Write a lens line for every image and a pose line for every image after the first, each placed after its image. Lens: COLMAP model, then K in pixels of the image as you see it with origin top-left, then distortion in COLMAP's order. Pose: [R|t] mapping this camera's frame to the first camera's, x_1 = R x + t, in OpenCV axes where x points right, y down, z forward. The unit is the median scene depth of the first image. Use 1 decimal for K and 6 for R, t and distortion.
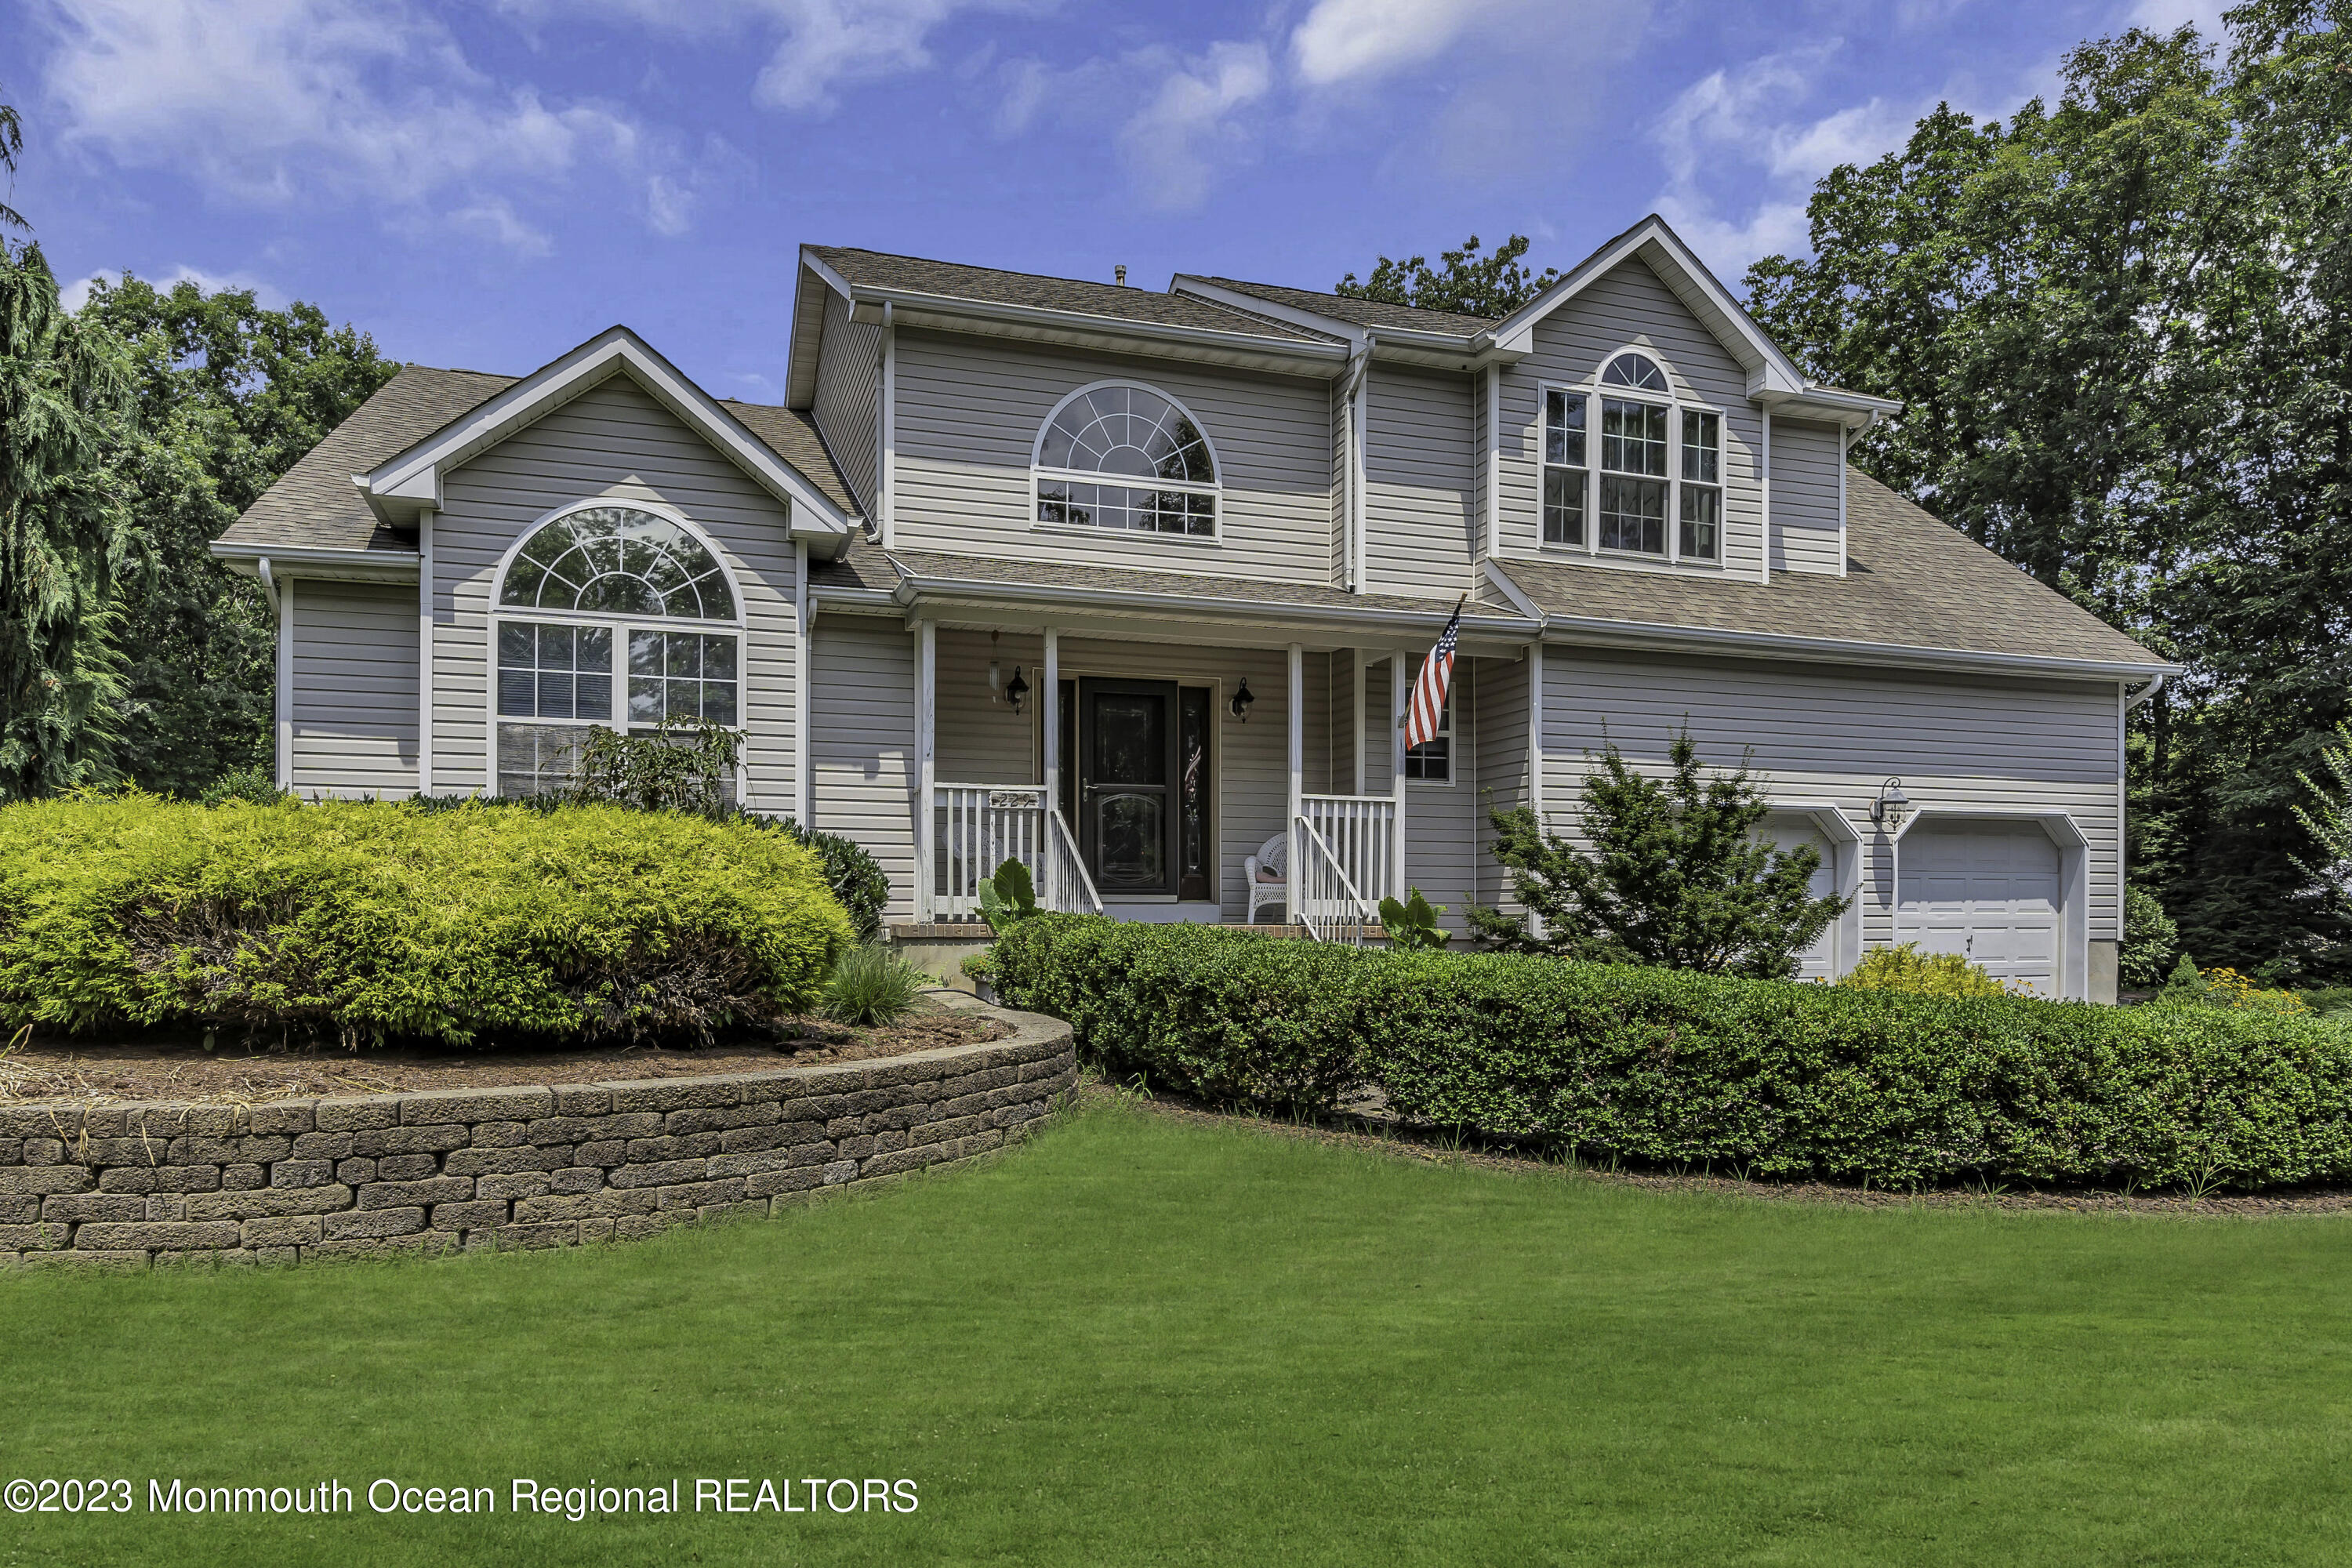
lens RADIAL K [[1494.7, 0, 1140.7], [0, 1494.7, 921.5], [0, 0, 1]] dist [-0.003421, -0.000005]
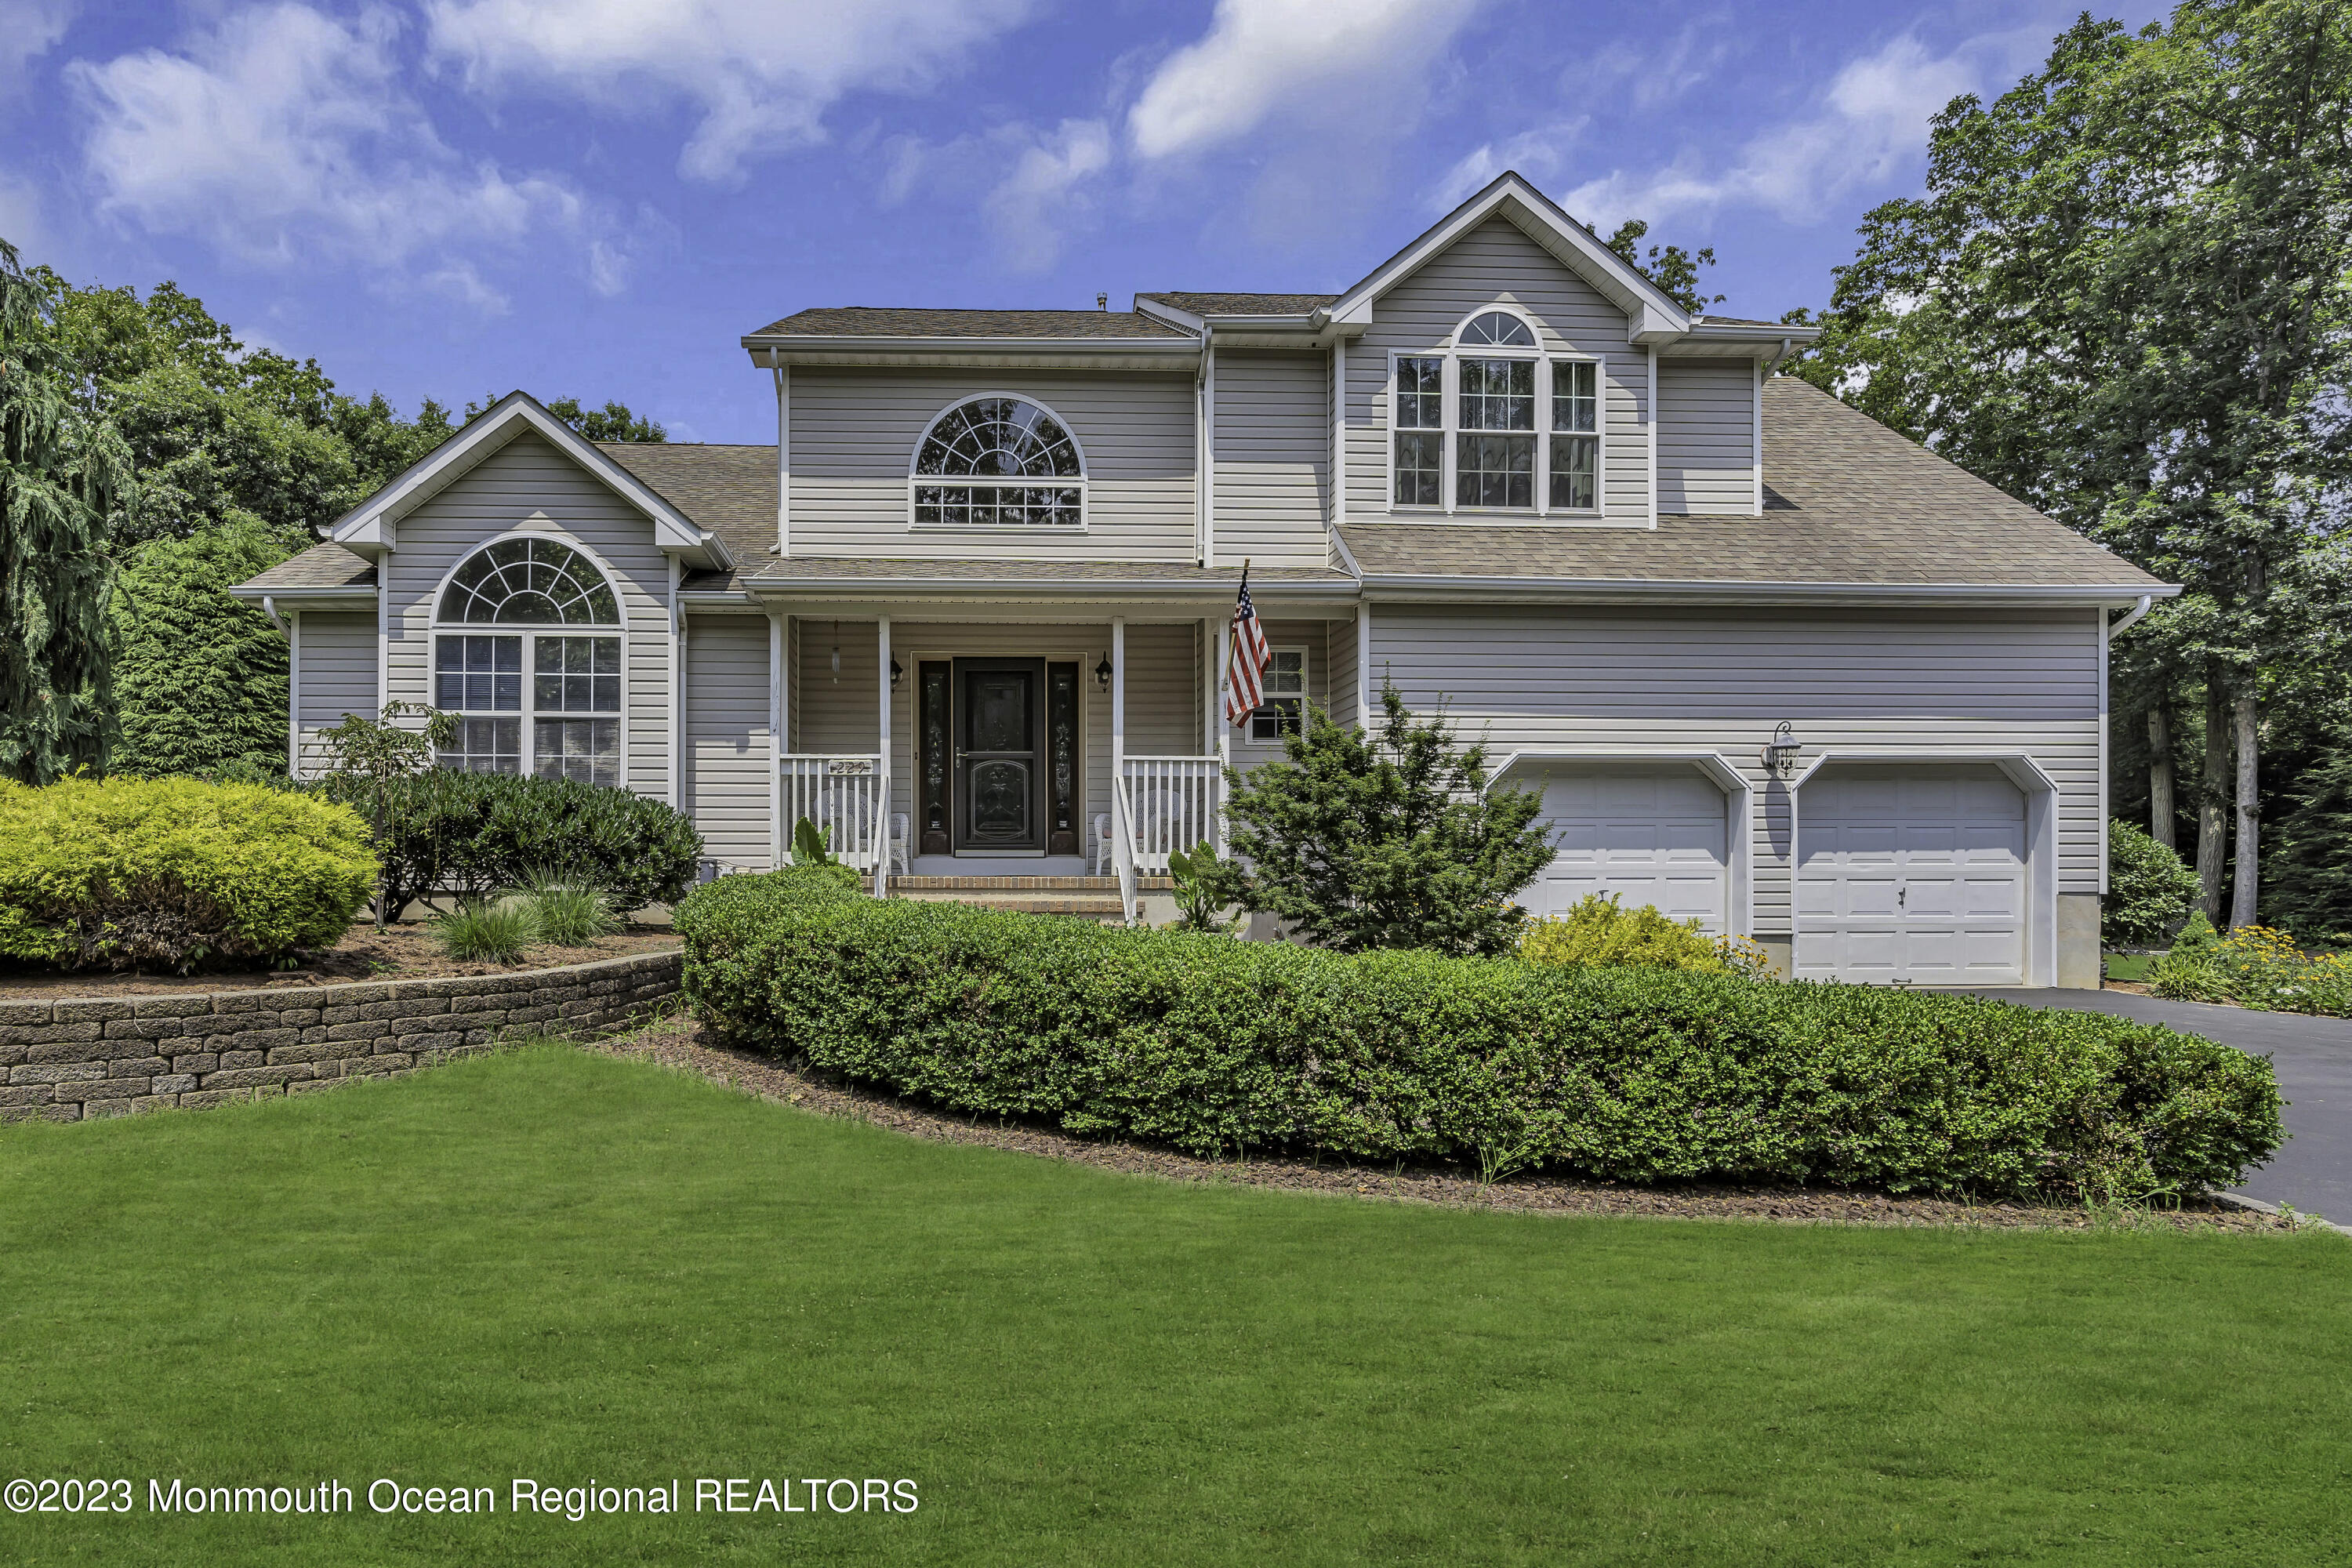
lens RADIAL K [[1271.2, 0, 1003.0], [0, 1271.2, 869.5], [0, 0, 1]] dist [-0.004908, 0.001102]
pose [[0.959244, -0.002033, -0.282572, 0.260477], [0.000633, 0.999987, -0.005045, 0.001573], [0.282579, 0.004660, 0.959233, 0.085790]]
